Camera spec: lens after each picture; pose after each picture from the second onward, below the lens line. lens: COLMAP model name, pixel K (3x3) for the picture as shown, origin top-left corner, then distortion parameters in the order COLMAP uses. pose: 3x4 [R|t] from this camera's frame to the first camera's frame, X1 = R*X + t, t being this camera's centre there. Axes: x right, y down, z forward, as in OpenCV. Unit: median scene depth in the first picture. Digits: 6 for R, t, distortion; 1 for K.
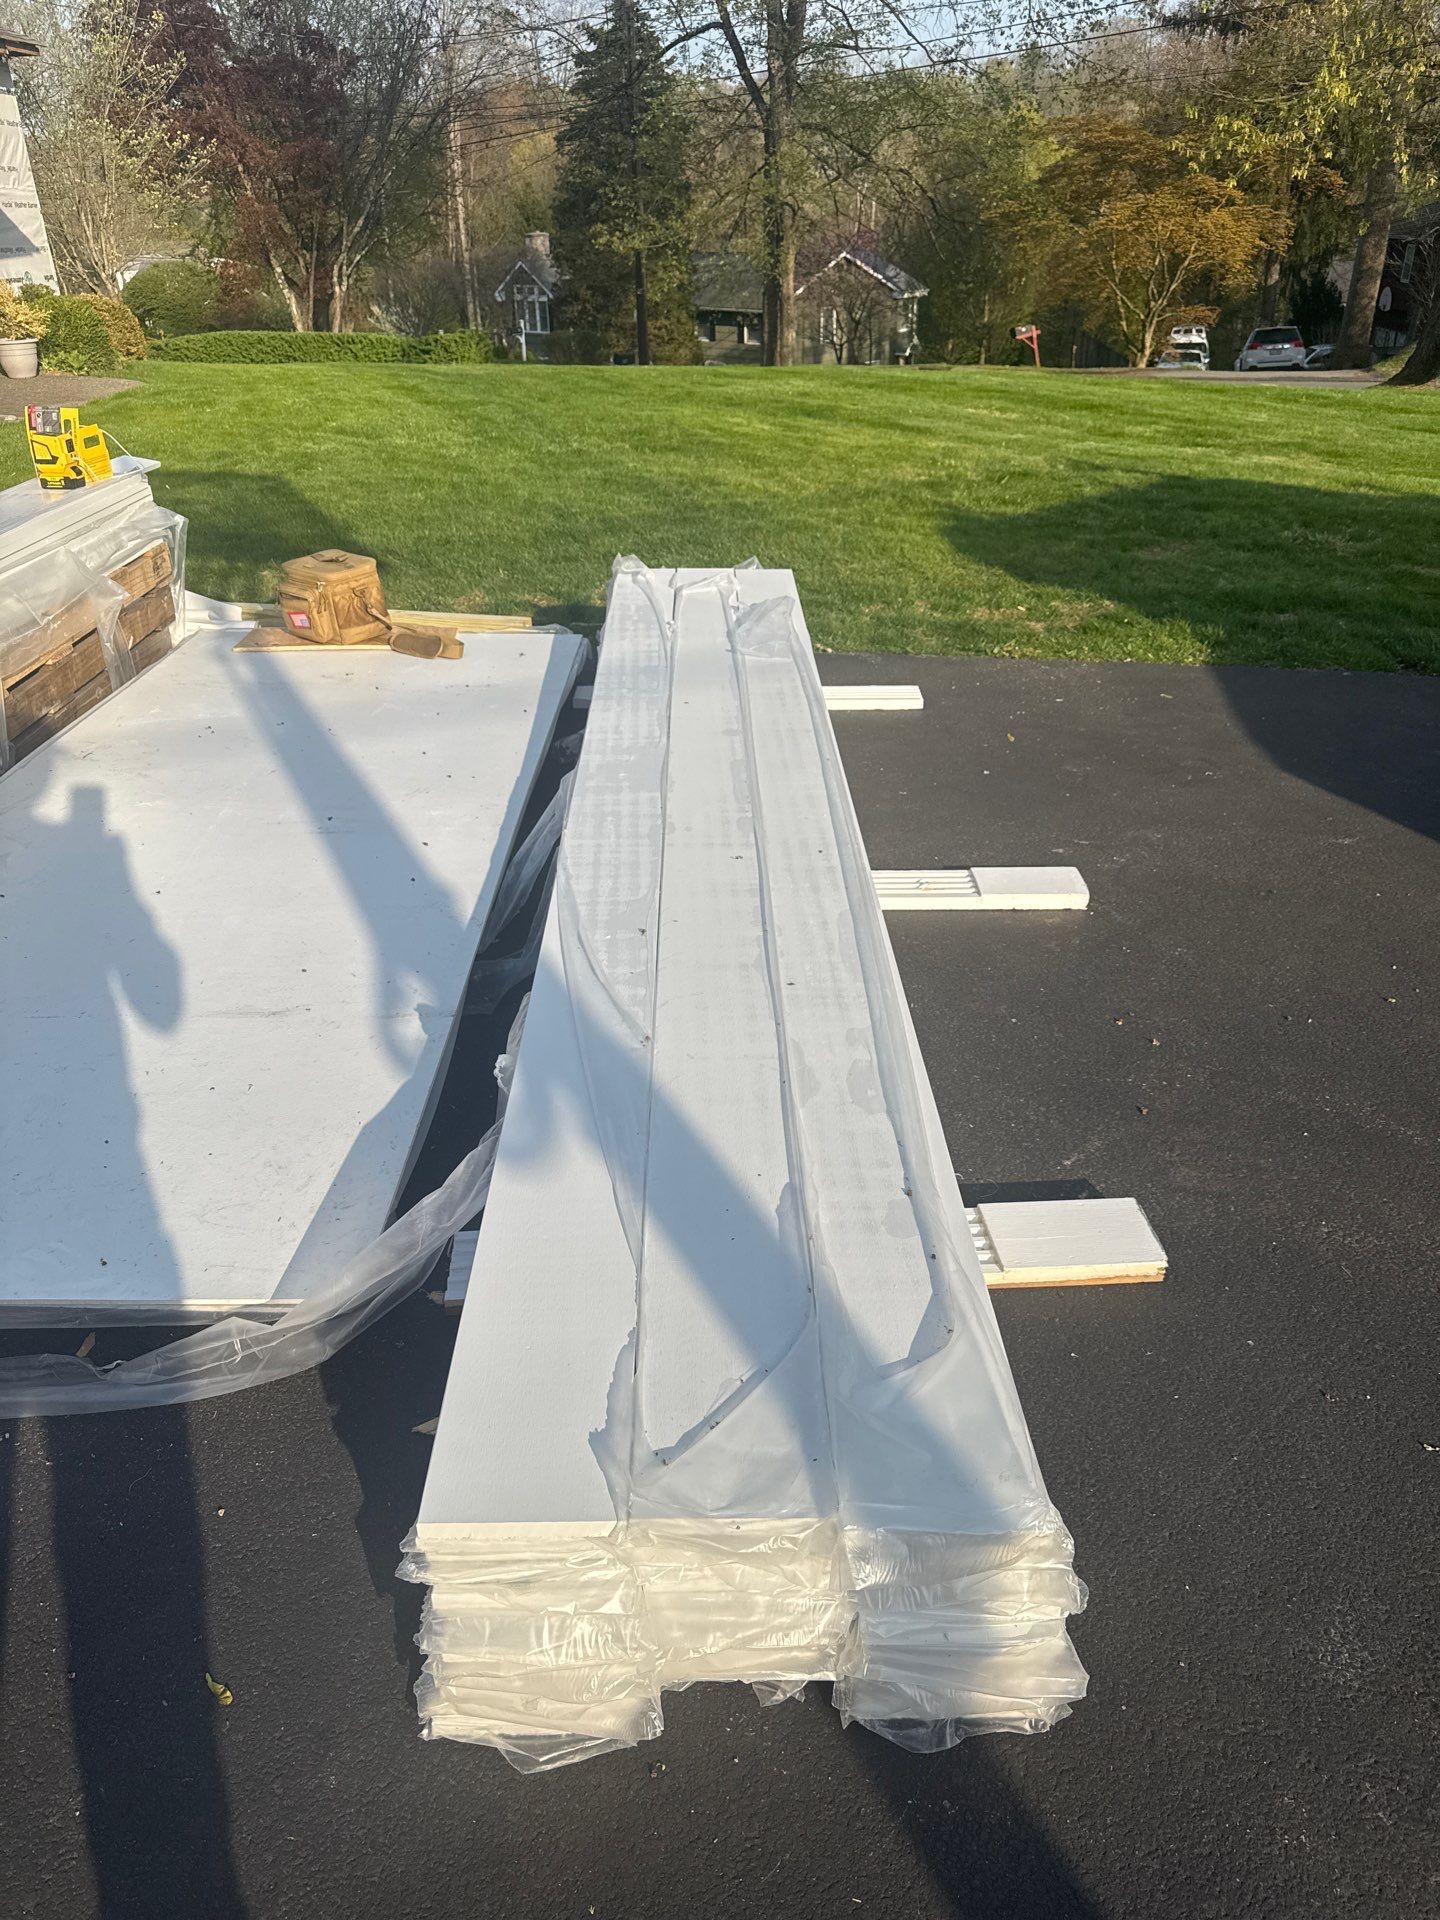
lens RADIAL K [[1252.4, 0, 719.1], [0, 1252.4, 1017.5], [0, 0, 1]] dist [0.125269, -0.177524]
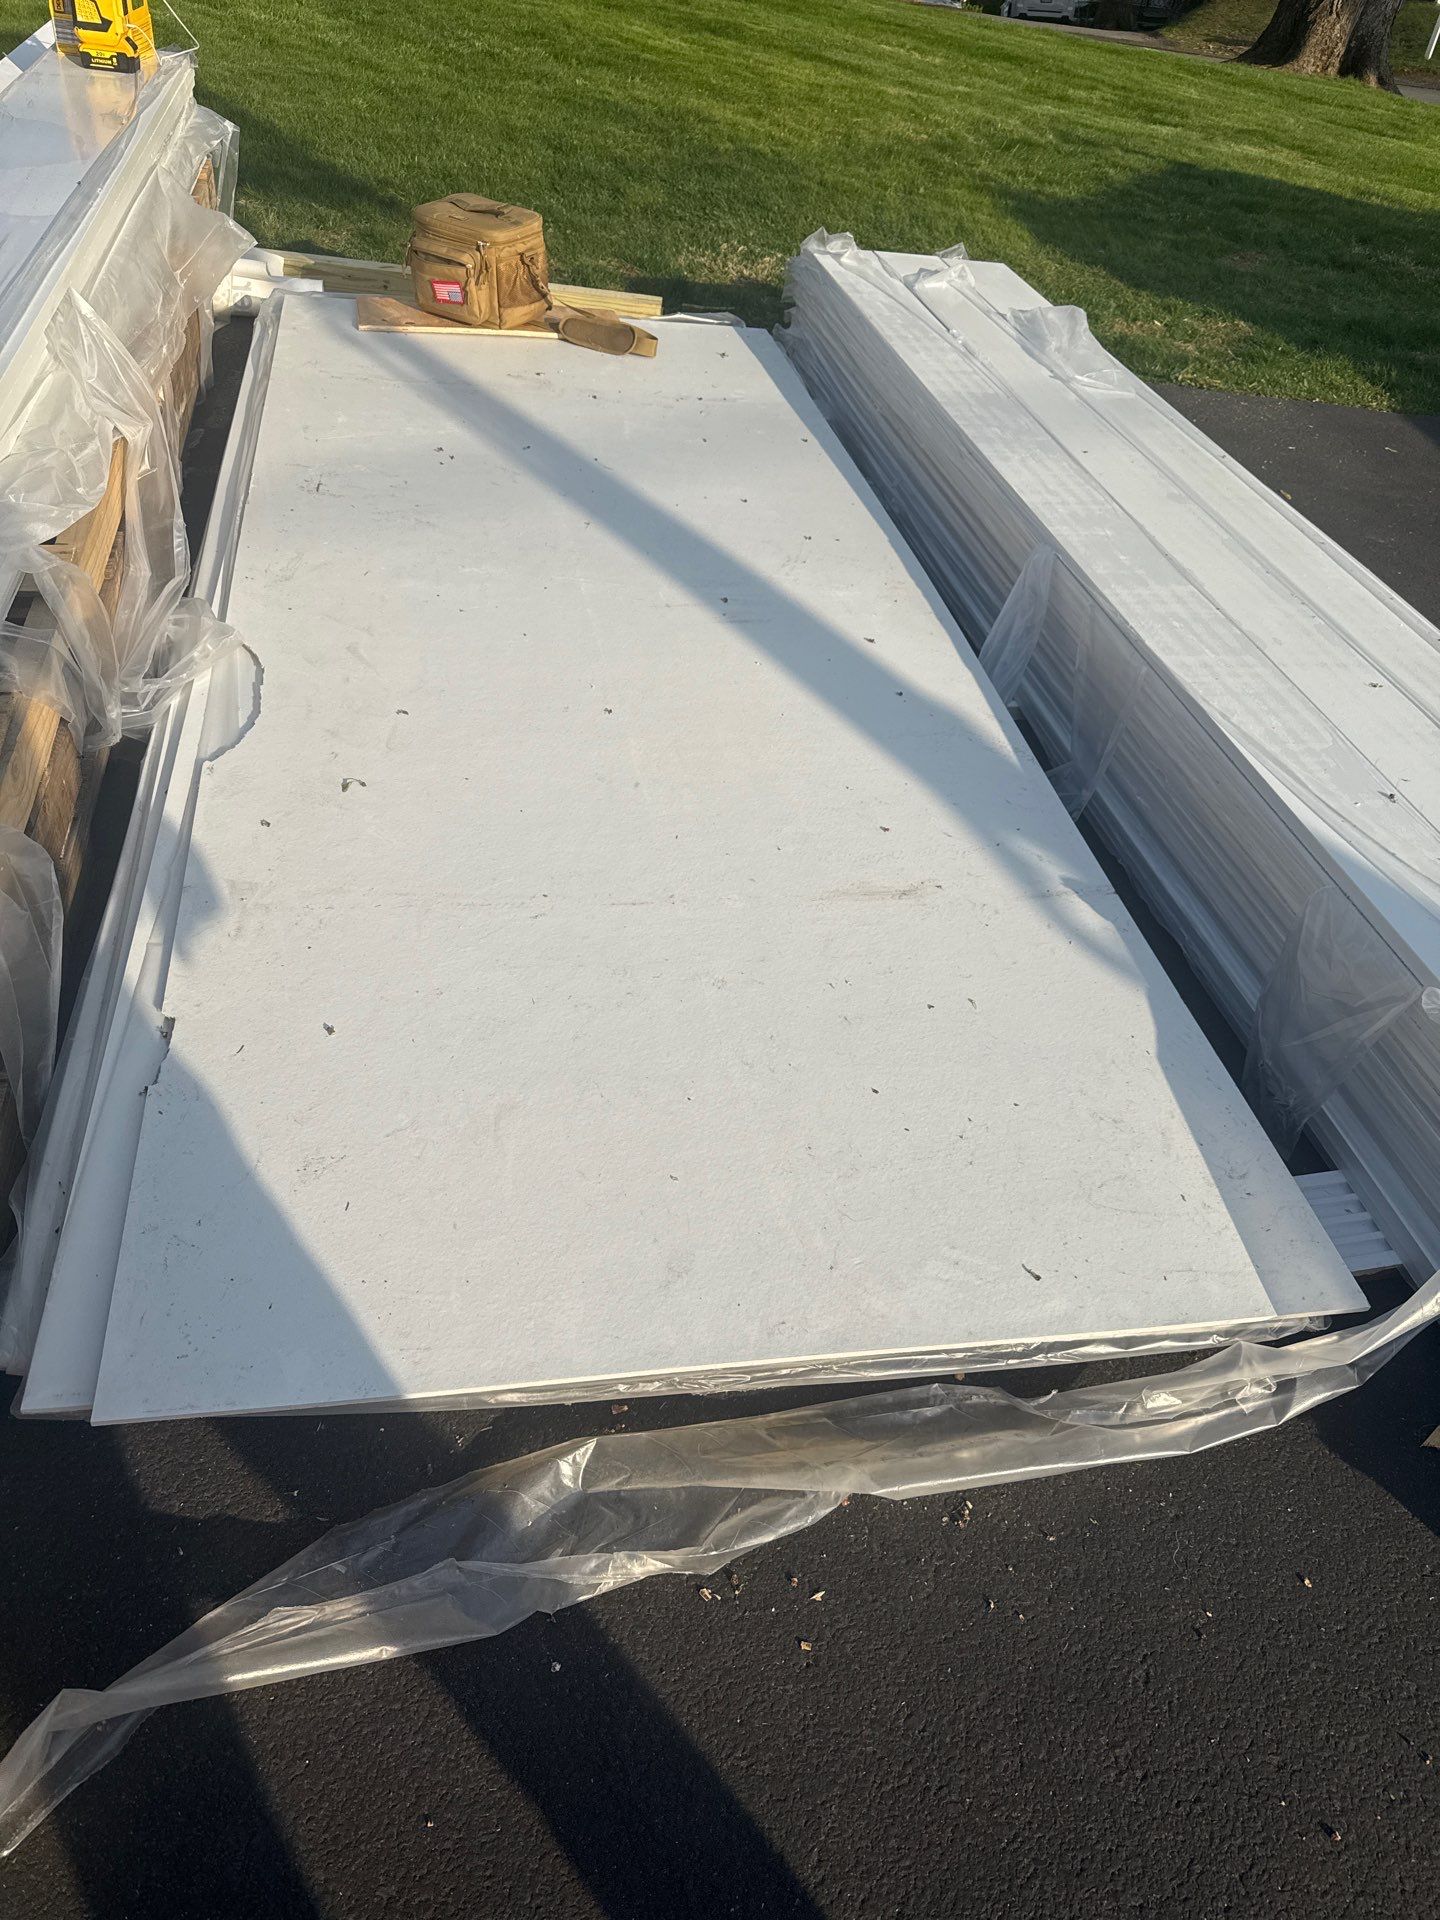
lens RADIAL K [[1348.3, 0, 720.0], [0, 1348.3, 960.0], [0, 0, 1]] dist [0.003794, 0.001603]
pose [[0.979334, -0.022440, 0.201000, -0.340156], [-0.011591, 0.985965, 0.166550, -0.053893], [-0.201916, -0.165438, 0.965329, 0.121227]]
